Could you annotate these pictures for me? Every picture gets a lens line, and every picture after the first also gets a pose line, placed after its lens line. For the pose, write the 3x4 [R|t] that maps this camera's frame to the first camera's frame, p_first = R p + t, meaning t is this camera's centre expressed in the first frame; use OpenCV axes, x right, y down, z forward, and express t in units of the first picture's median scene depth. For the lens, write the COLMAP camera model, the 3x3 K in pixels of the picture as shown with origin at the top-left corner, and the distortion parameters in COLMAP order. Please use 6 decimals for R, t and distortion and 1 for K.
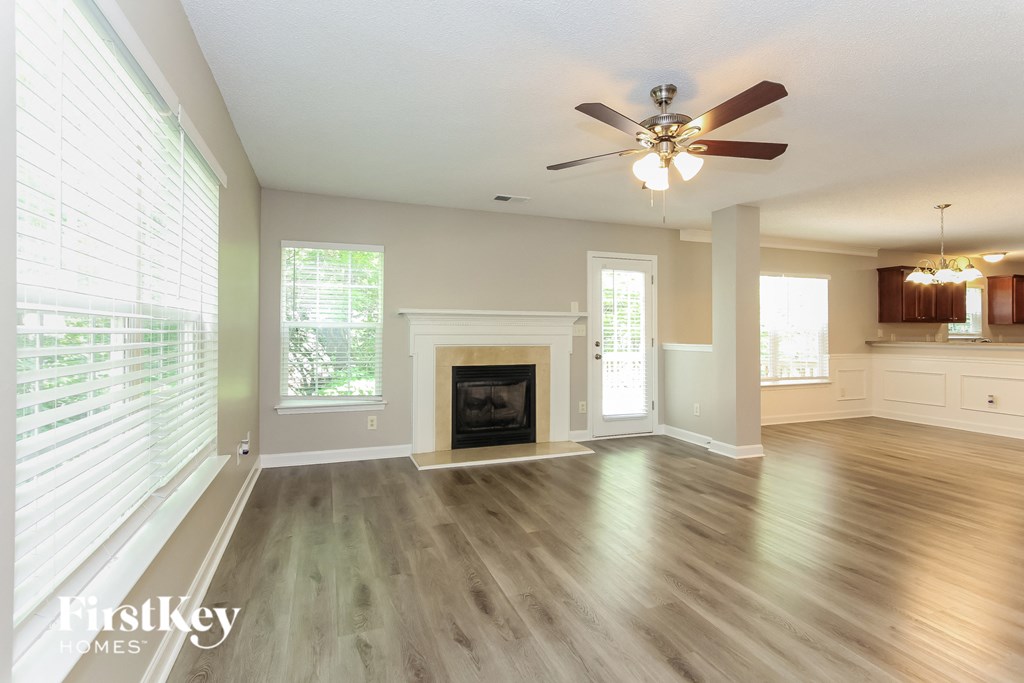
lens RADIAL K [[482.6, 0, 512.0], [0, 482.6, 341.5], [0, 0, 1]] dist [0.001977, 0.000385]
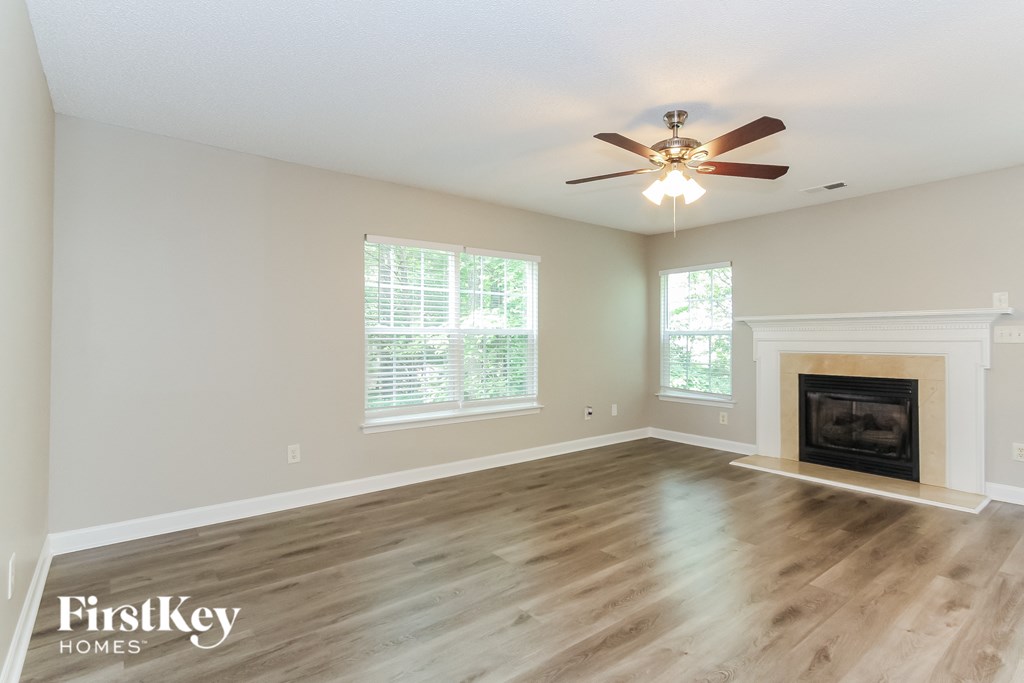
lens RADIAL K [[508.6, 0, 512.0], [0, 508.6, 341.5], [0, 0, 1]] dist [-0.000742, -0.000162]
pose [[0.300149, -0.000441, -0.953892, 0.677830], [-0.015699, 0.999862, -0.005402, 0.001708], [0.953763, 0.016597, 0.300101, 0.158676]]
